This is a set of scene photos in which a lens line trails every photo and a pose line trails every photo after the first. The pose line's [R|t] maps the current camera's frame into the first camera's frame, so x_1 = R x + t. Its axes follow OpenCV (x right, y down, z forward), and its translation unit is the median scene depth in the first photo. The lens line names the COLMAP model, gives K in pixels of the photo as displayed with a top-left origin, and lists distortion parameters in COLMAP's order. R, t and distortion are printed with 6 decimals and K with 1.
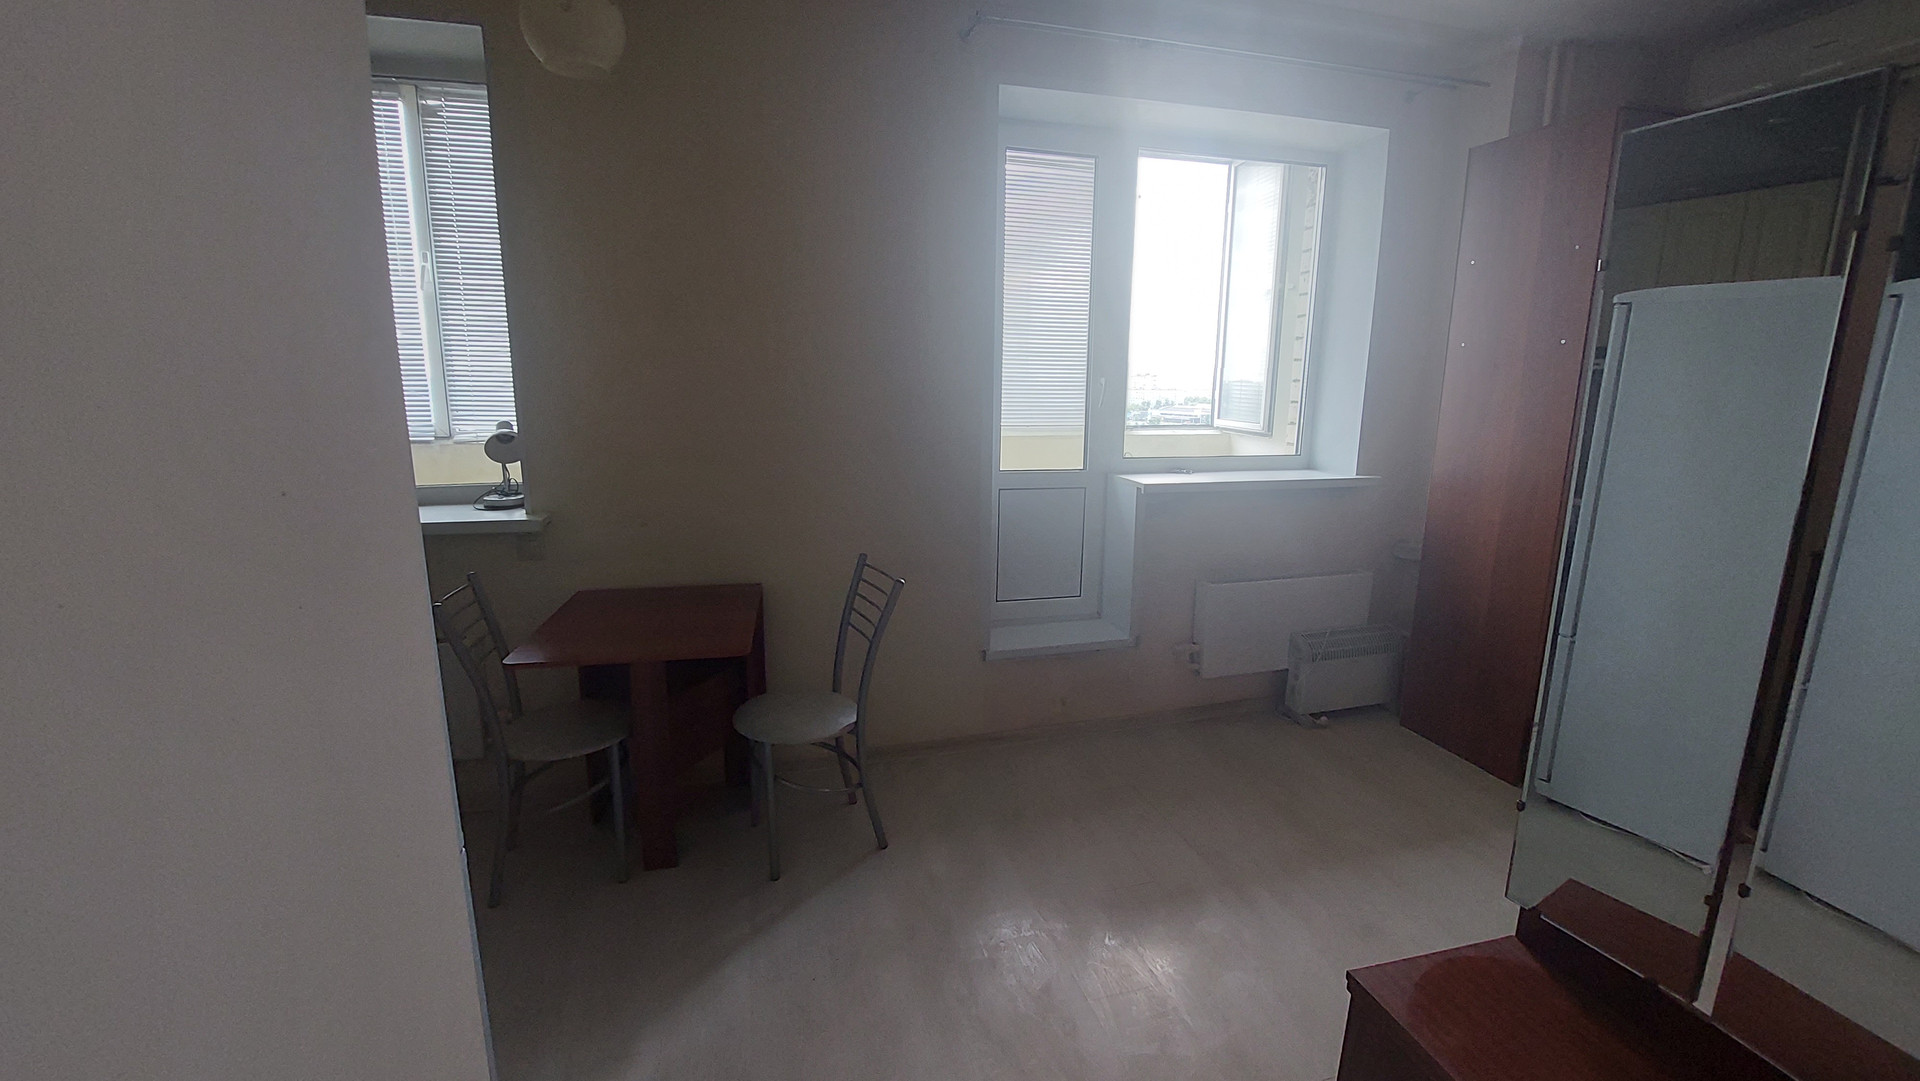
lens RADIAL K [[762.1, 0, 954.9], [0, 762.1, 527.1], [0, 0, 1]] dist [-0.024399, 0.000596]
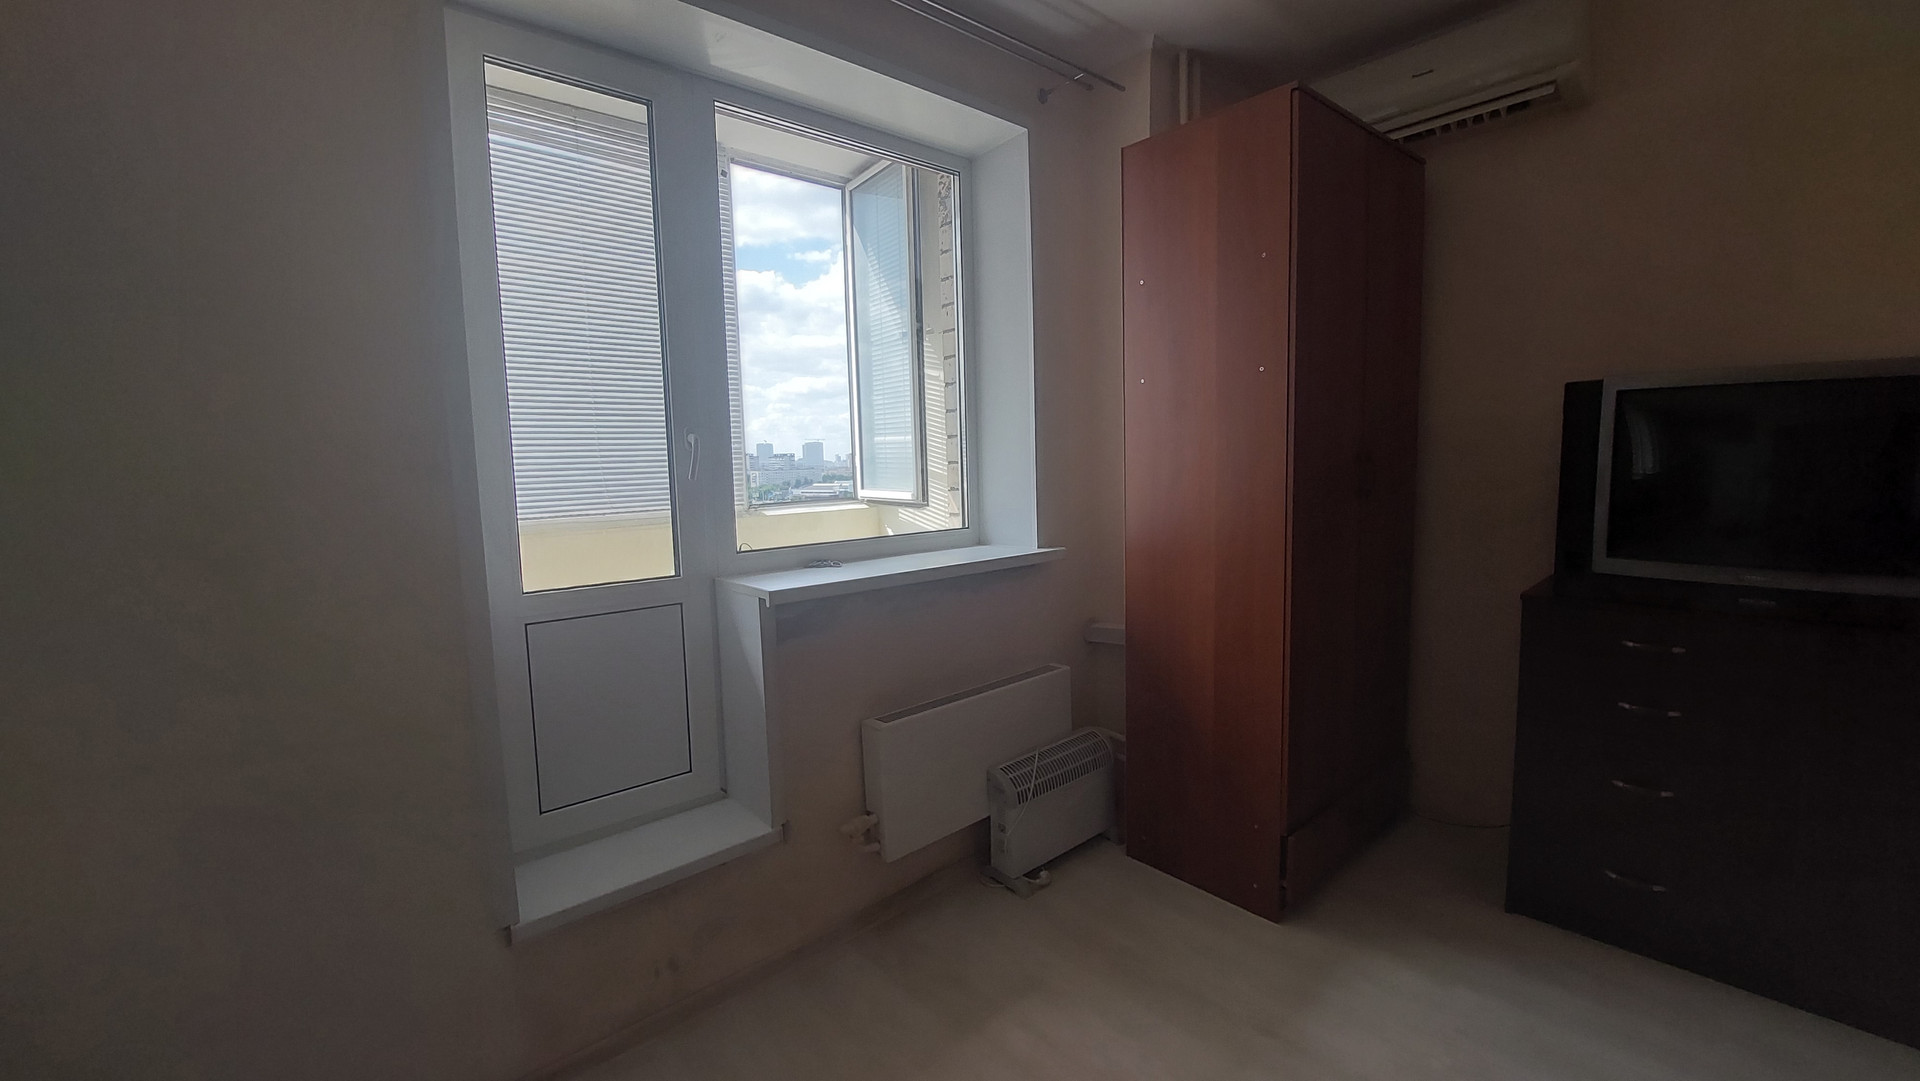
lens RADIAL K [[762.1, 0, 943.4], [0, 762.1, 534.4], [0, 0, 1]] dist [-0.024399, 0.000596]
pose [[0.900645, -0.076327, 0.427799, 0.102588], [0.116296, 0.990881, -0.068046, -0.041009], [-0.418704, 0.111037, 0.901309, 0.326465]]
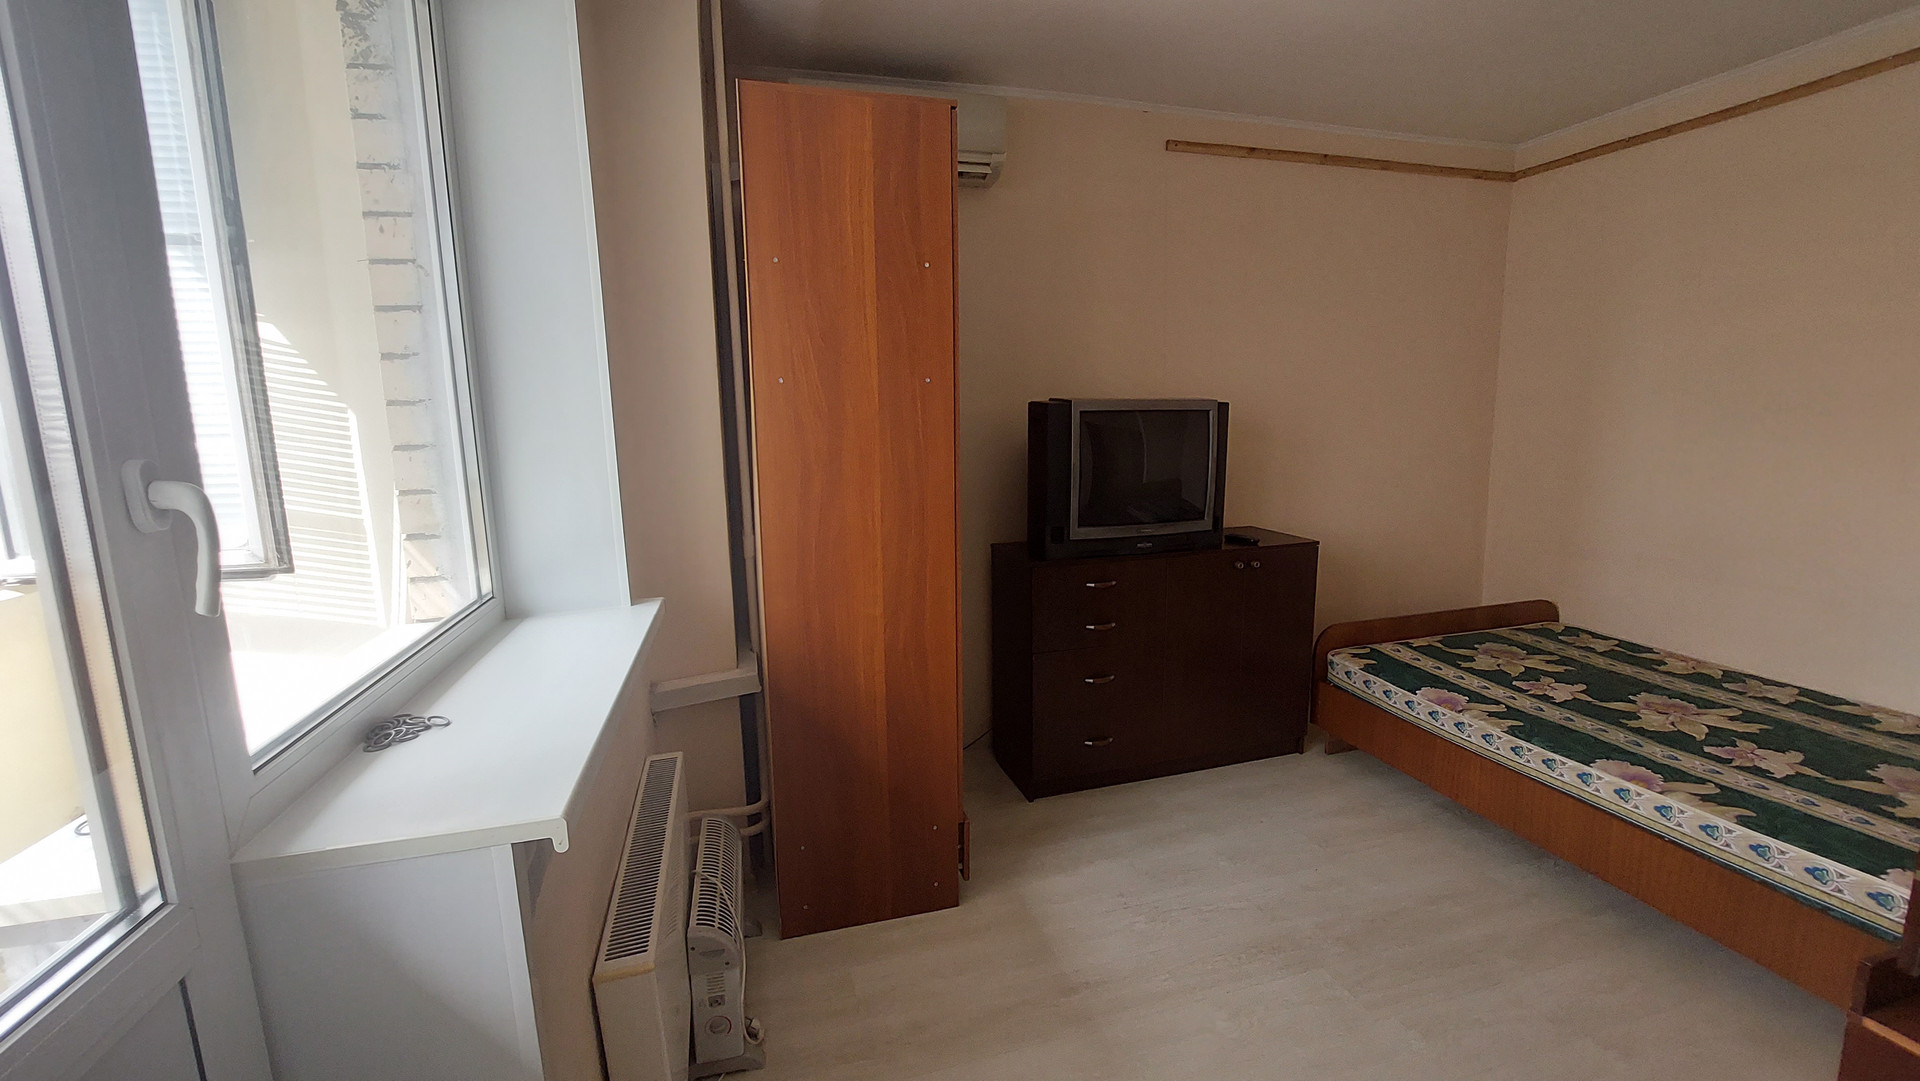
lens RADIAL K [[762.1, 0, 960.6], [0, 762.1, 529.7], [0, 0, 1]] dist [-0.024399, 0.000596]
pose [[-0.016557, -0.158748, 0.987180, -0.017324], [0.209582, 0.964831, 0.158670, -0.163106], [-0.977651, 0.209522, 0.017296, 0.754176]]
